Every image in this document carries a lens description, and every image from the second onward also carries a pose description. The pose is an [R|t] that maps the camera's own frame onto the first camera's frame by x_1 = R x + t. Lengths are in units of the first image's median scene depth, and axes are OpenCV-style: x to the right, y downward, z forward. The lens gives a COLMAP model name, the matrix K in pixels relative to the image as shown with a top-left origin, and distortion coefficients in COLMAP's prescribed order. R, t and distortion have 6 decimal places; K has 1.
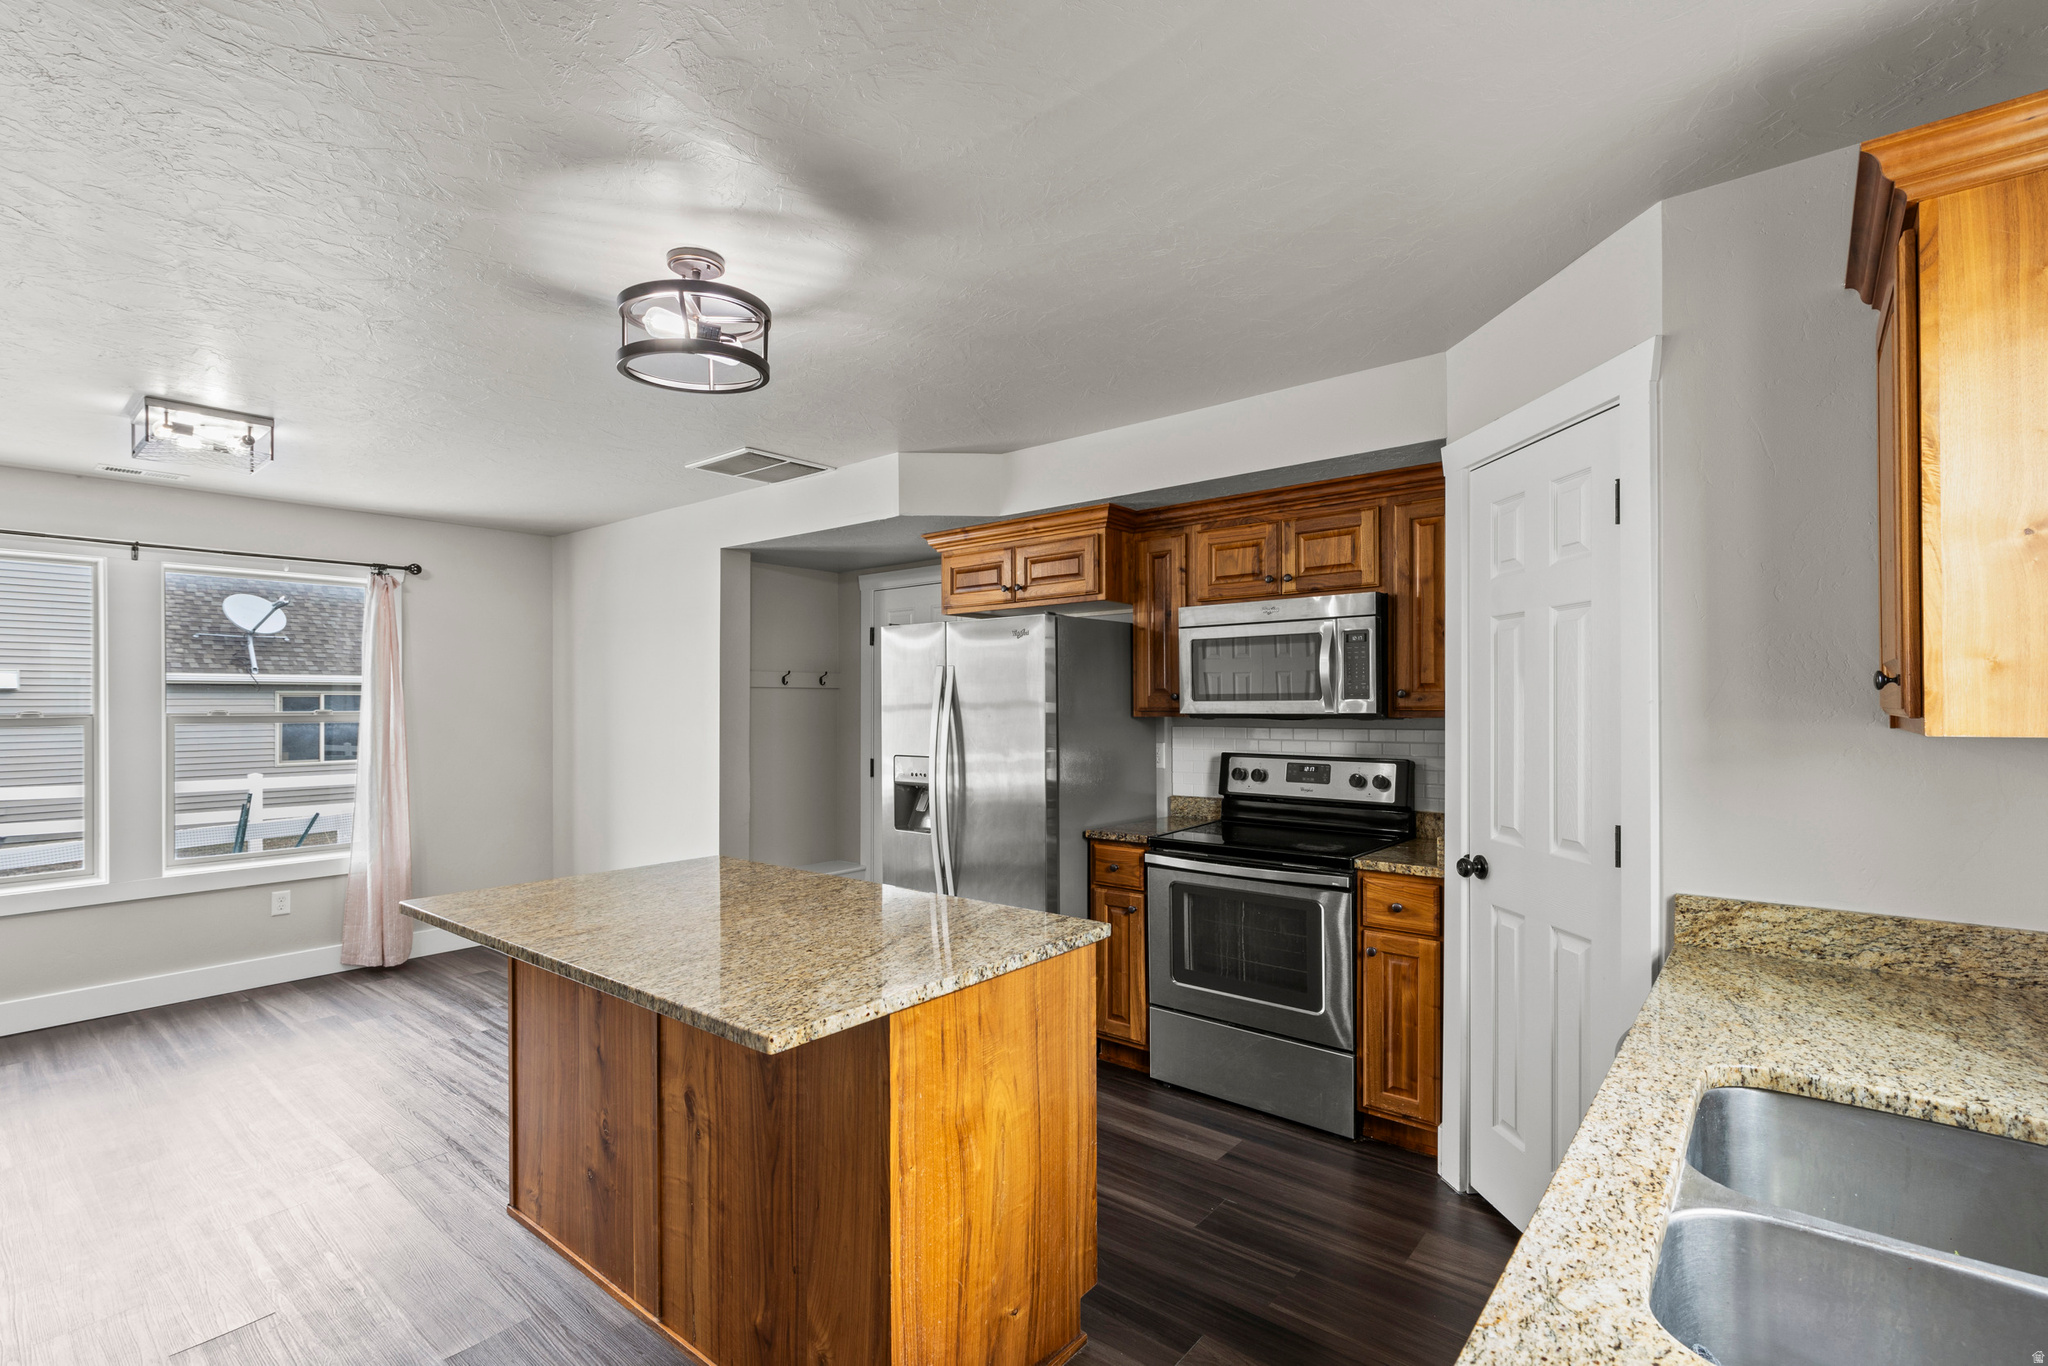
lens RADIAL K [[911.5, 0, 1040.3], [0, 911.5, 700.7], [0, 0, 1]] dist [0.001875, -0.000160]
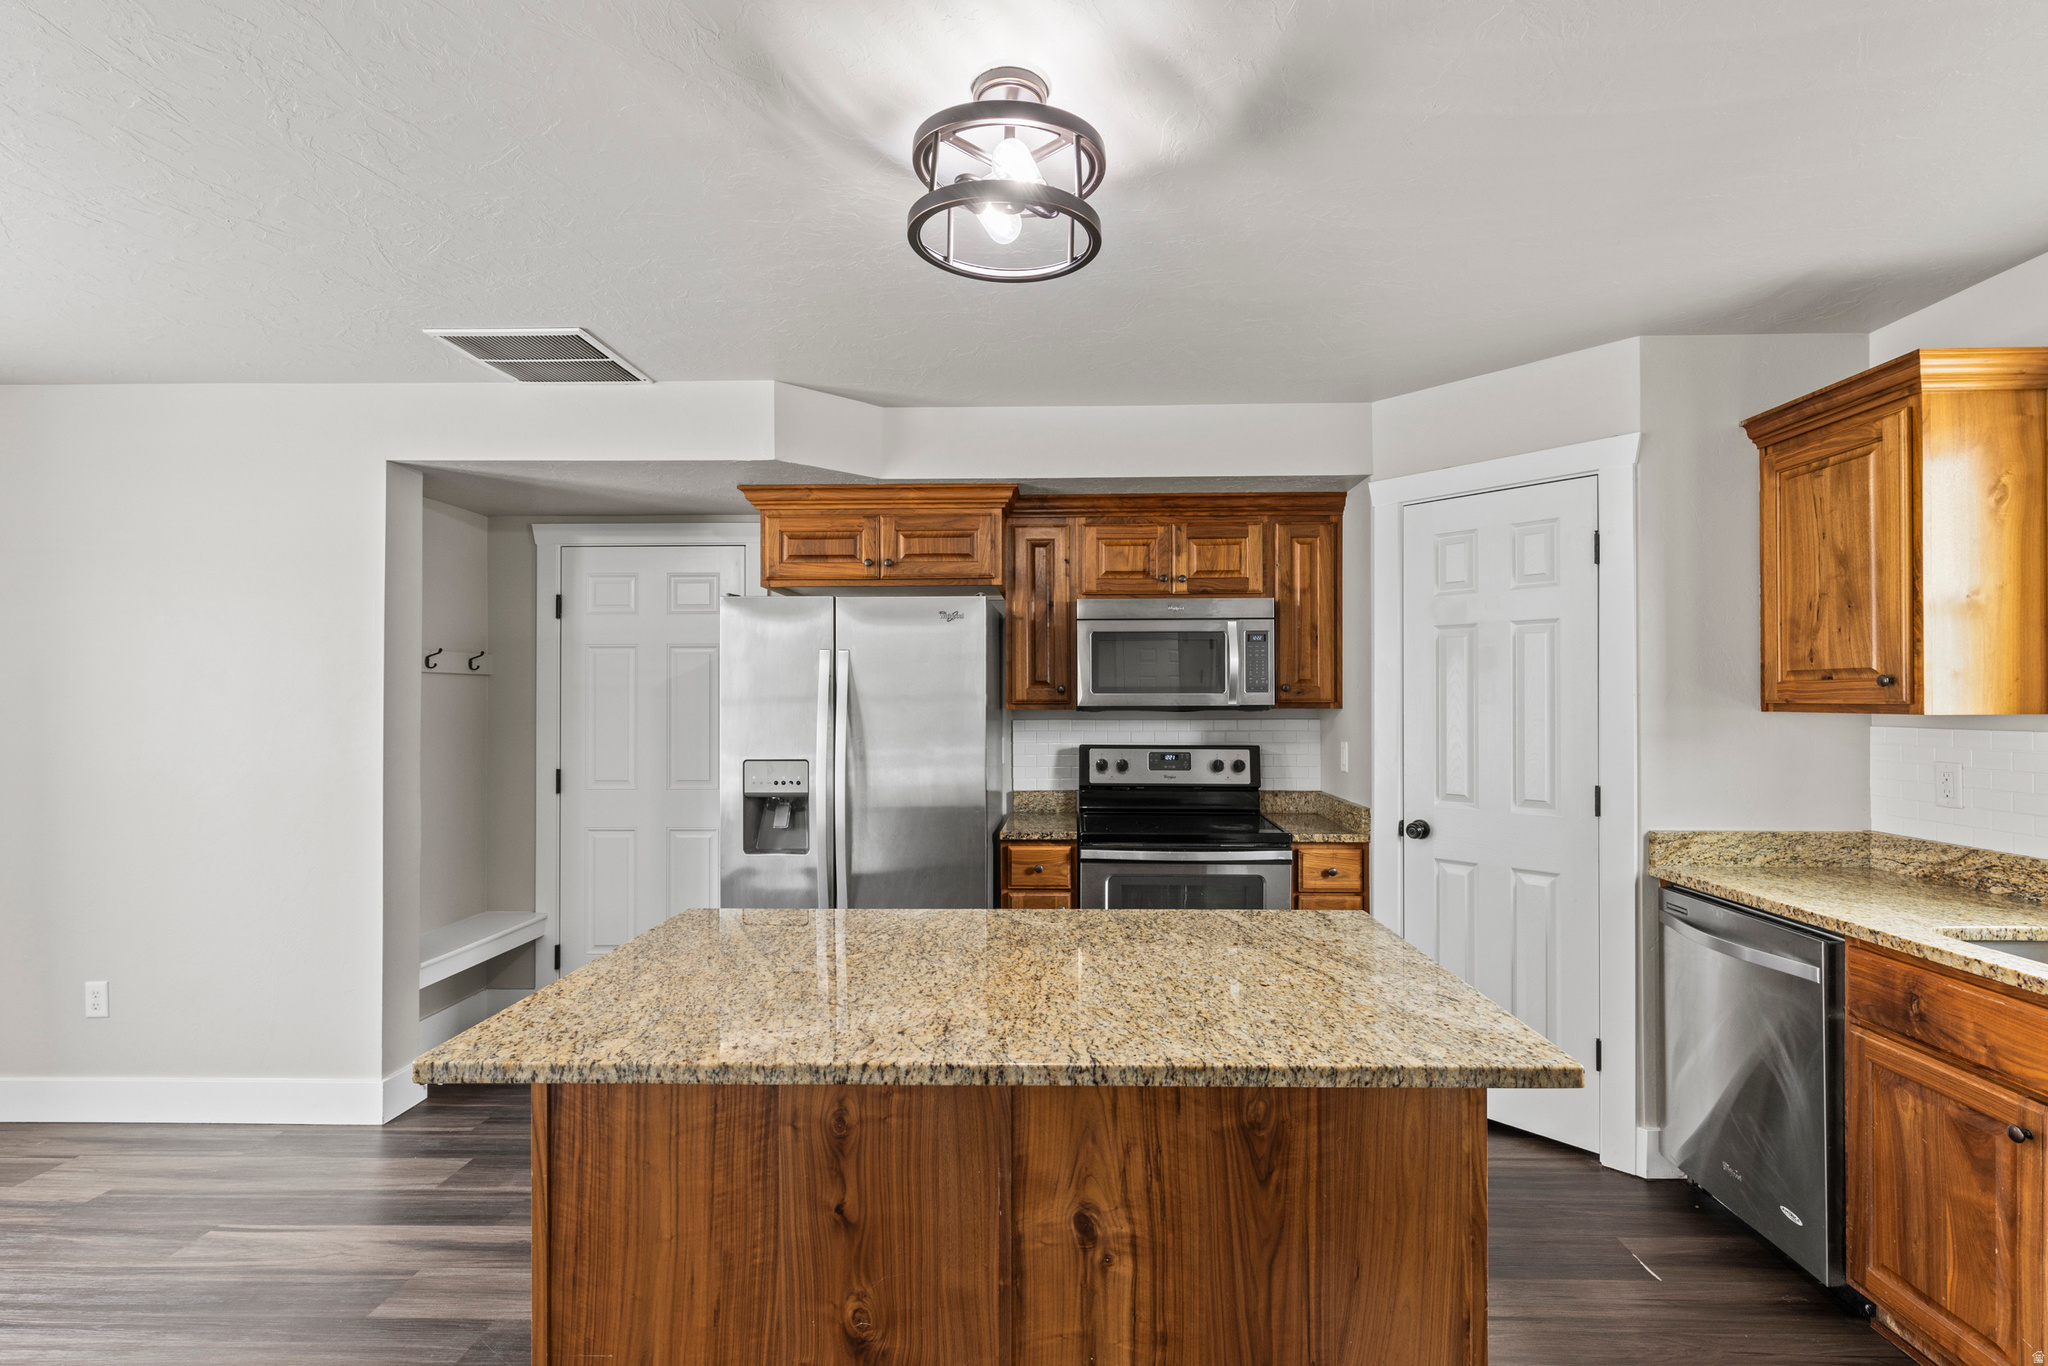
lens RADIAL K [[911.5, 0, 1047.5], [0, 911.5, 695.5], [0, 0, 1]] dist [0.001875, -0.000160]
pose [[0.797723, 0.004902, 0.603005, -0.493673], [-0.004099, 0.999988, -0.002707, 0.005675], [-0.603011, -0.000312, 0.797733, 0.242214]]
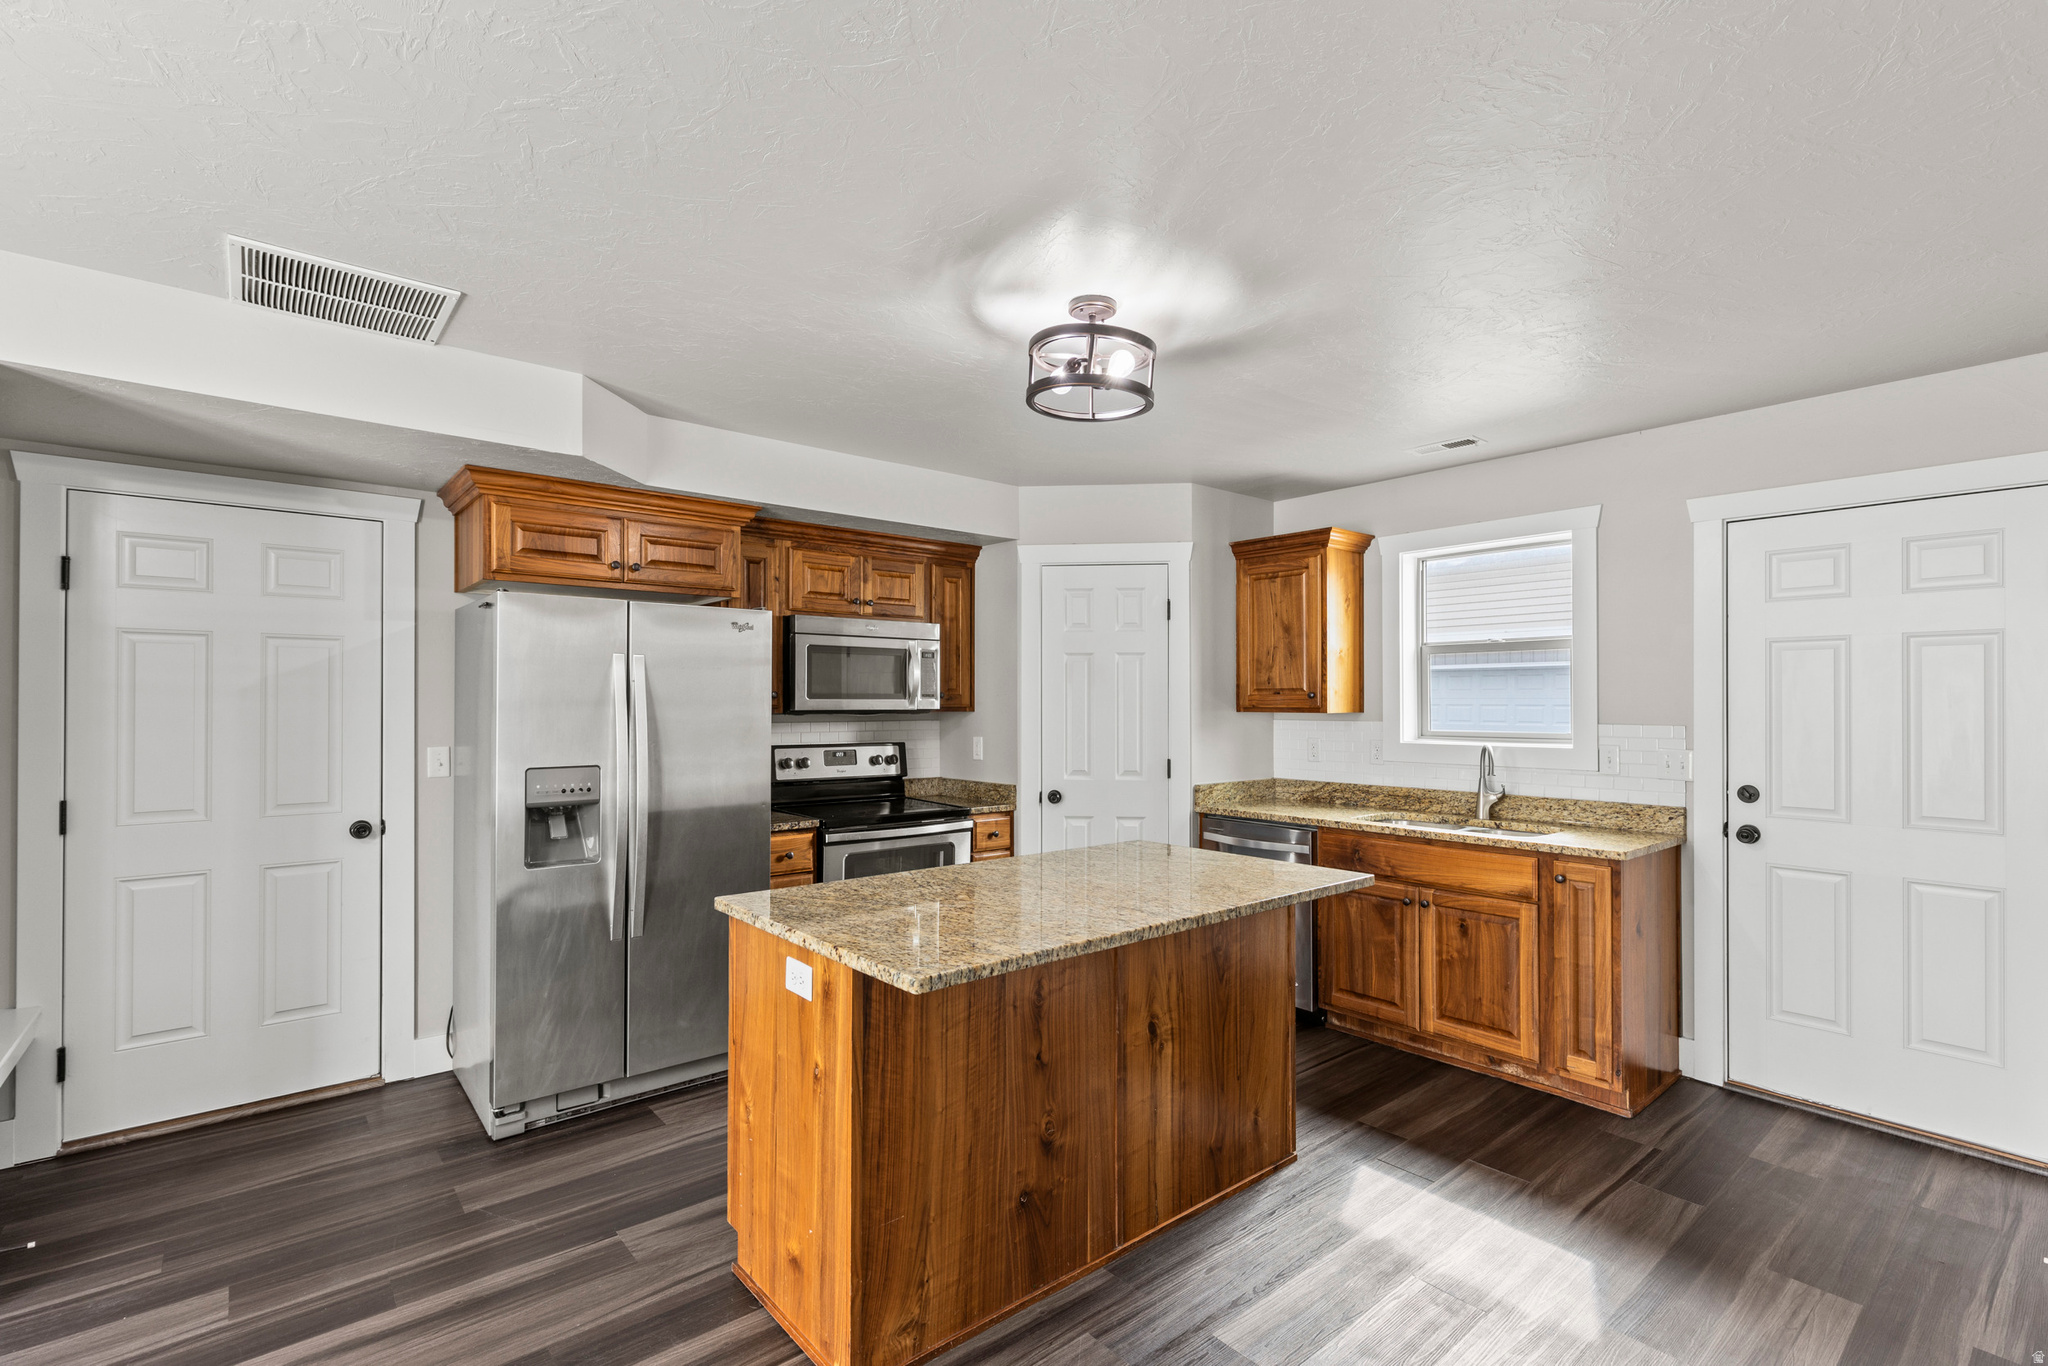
lens RADIAL K [[911.5, 0, 1018.3], [0, 911.5, 693.9], [0, 0, 1]] dist [0.001875, -0.000160]
pose [[0.217336, 0.014495, 0.975989, -0.916948], [-0.006071, 0.999890, -0.013498, 0.008224], [-0.976078, -0.002991, 0.217400, 0.518295]]
